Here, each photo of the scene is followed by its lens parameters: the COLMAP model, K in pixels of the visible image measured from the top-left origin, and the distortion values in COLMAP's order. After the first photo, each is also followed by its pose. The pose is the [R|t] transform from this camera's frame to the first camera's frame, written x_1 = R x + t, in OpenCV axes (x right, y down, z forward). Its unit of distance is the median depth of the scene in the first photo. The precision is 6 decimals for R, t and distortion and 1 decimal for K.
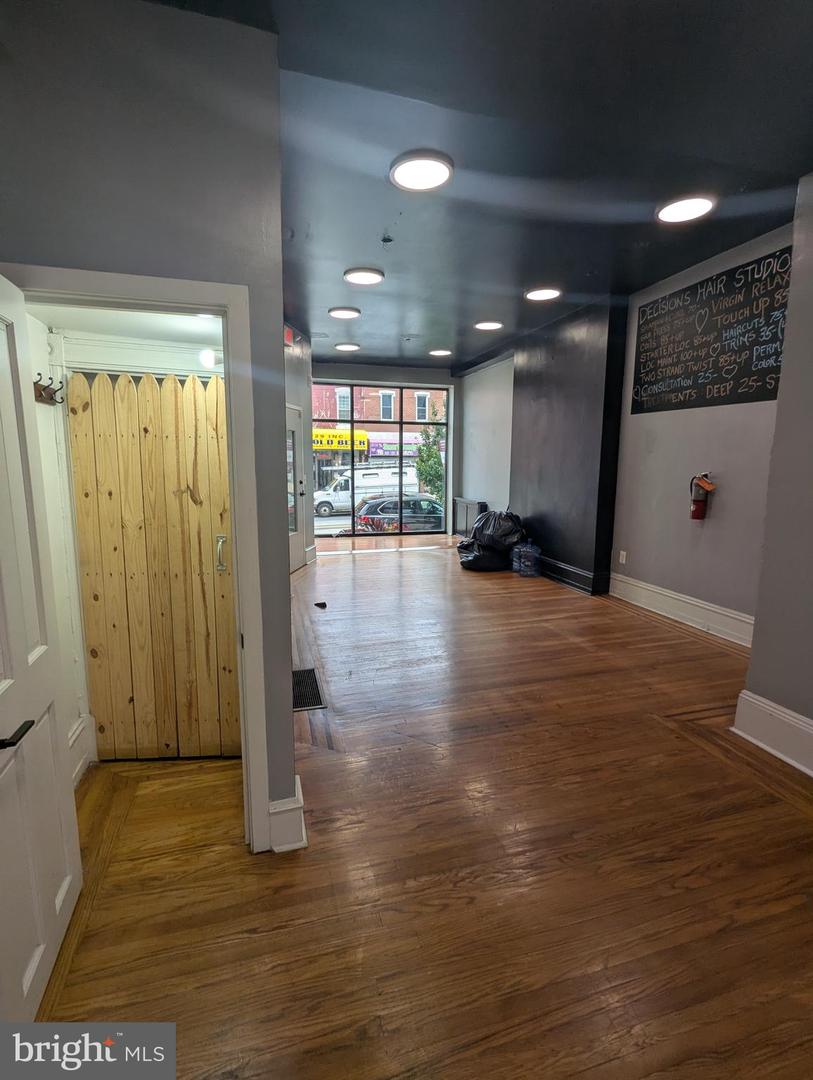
lens RADIAL K [[510.0, 0, 406.6], [0, 510.0, 535.4], [0, 0, 1]] dist [0.005105, -0.003500]
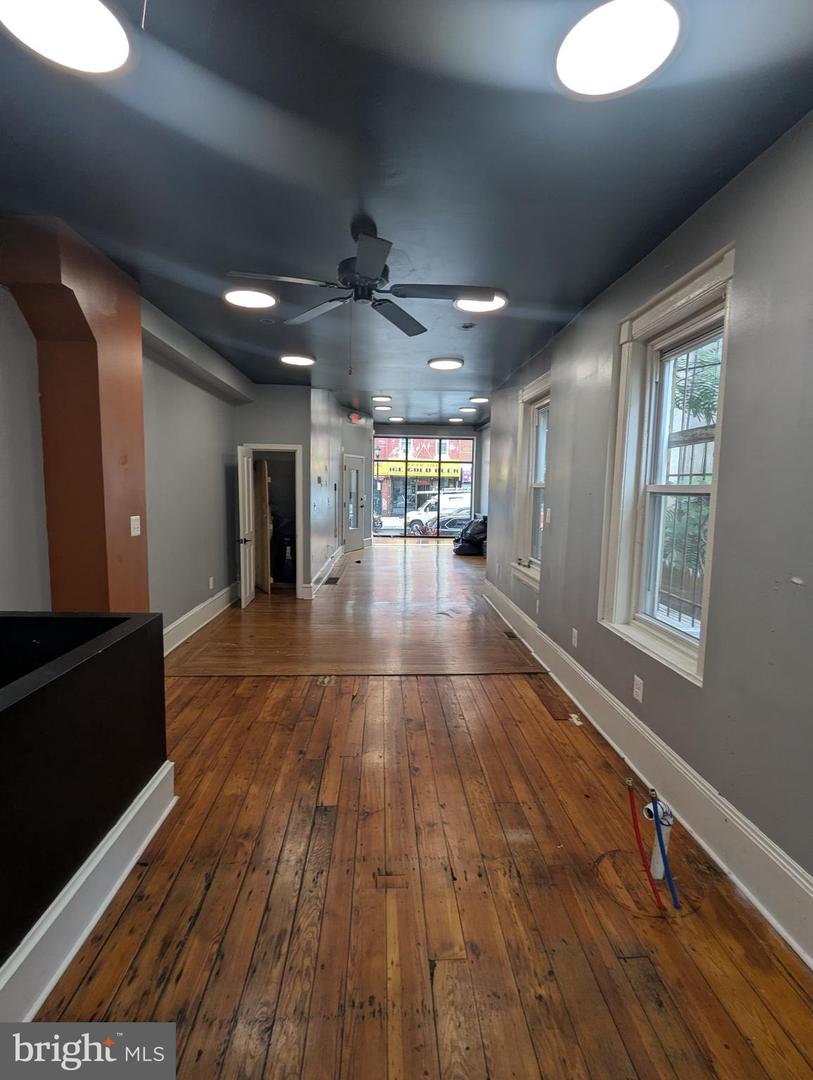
lens RADIAL K [[510.0, 0, 410.2], [0, 510.0, 538.0], [0, 0, 1]] dist [0.005105, -0.003500]
pose [[0.974413, 0.040110, -0.221157, 0.340161], [-0.049712, 0.998040, -0.038024, 0.085490], [0.219198, 0.048045, 0.974497, -0.636129]]
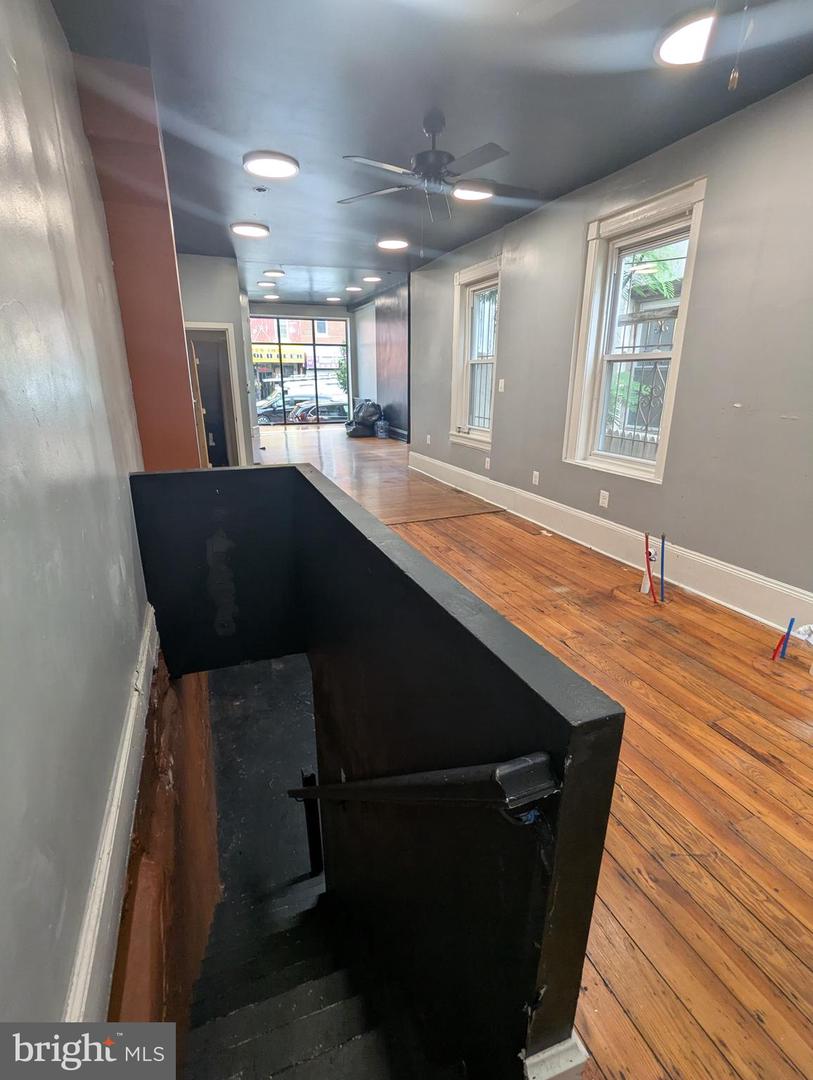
lens RADIAL K [[510.0, 0, 406.1], [0, 510.0, 534.8], [0, 0, 1]] dist [0.005105, -0.003500]
pose [[0.995418, -0.028665, 0.091225, 0.143087], [0.013825, 0.987129, 0.159328, 0.123723], [-0.094618, -0.157337, 0.983002, -0.770000]]
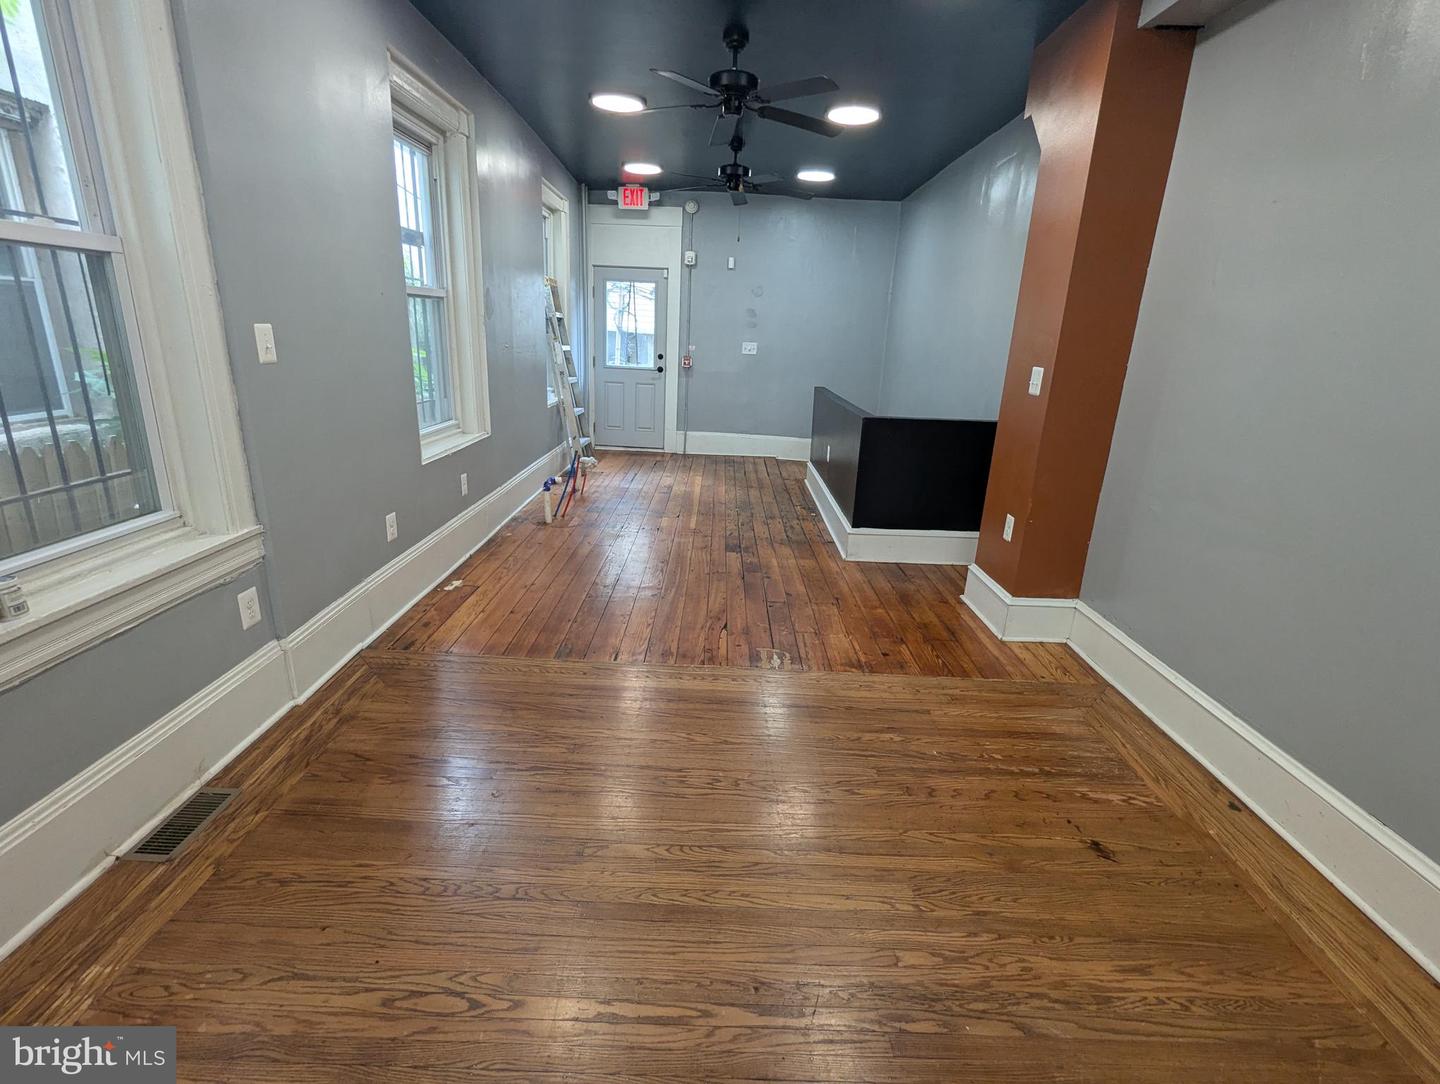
lens RADIAL K [[680.0, 0, 716.2], [0, 680.0, 544.8], [0, 0, 1]] dist [0.005105, -0.003500]
pose [[-0.956971, -0.126504, 0.261157, 0.055378], [-0.001722, 0.902432, 0.430828, -0.029723], [-0.290178, 0.411841, -0.863819, 0.283485]]
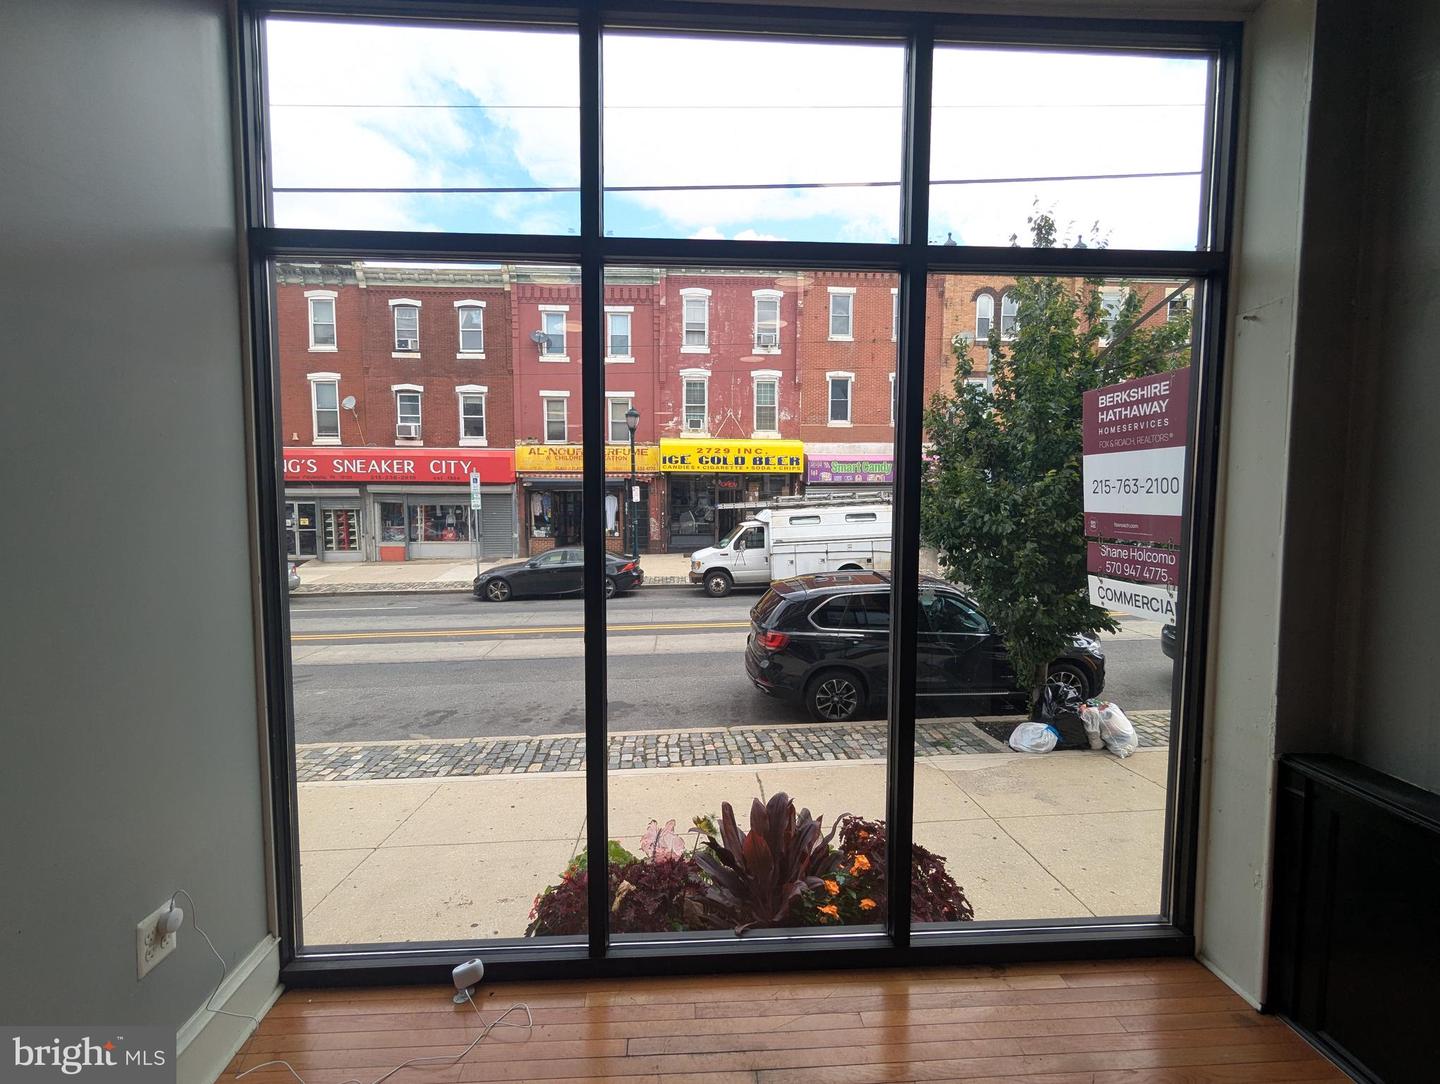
lens RADIAL K [[680.0, 0, 716.8], [0, 680.0, 543.2], [0, 0, 1]] dist [0.005105, -0.003500]
pose [[0.977127, 0.020486, -0.211667, -0.041434], [-0.035584, 0.997066, -0.067767, -0.159949], [0.209658, 0.073749, 0.974990, 1.124068]]
